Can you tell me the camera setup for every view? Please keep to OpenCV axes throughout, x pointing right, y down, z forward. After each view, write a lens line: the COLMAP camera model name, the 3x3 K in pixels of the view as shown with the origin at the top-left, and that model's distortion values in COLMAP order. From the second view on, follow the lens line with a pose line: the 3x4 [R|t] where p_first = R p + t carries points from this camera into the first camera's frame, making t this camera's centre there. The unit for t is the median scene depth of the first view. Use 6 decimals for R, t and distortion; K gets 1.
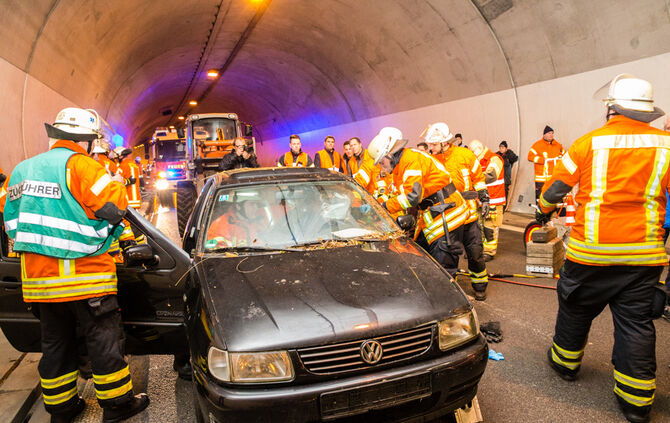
lens RADIAL K [[489.7, 0, 337.3], [0, 489.7, 228.0], [0, 0, 1]] dist [-0.087034, 0.114599]
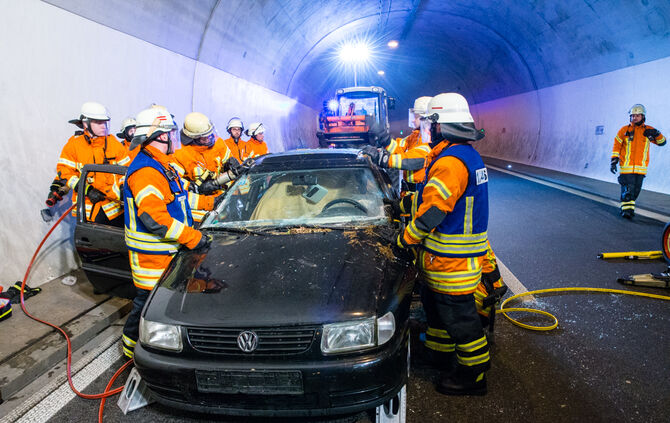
lens RADIAL K [[489.7, 0, 337.3], [0, 489.7, 228.0], [0, 0, 1]] dist [-0.087034, 0.114599]
pose [[0.899554, 0.097008, -0.425902, 0.178540], [-0.066360, 0.994060, 0.086259, -0.025732], [0.431740, -0.049332, 0.900648, 0.035059]]
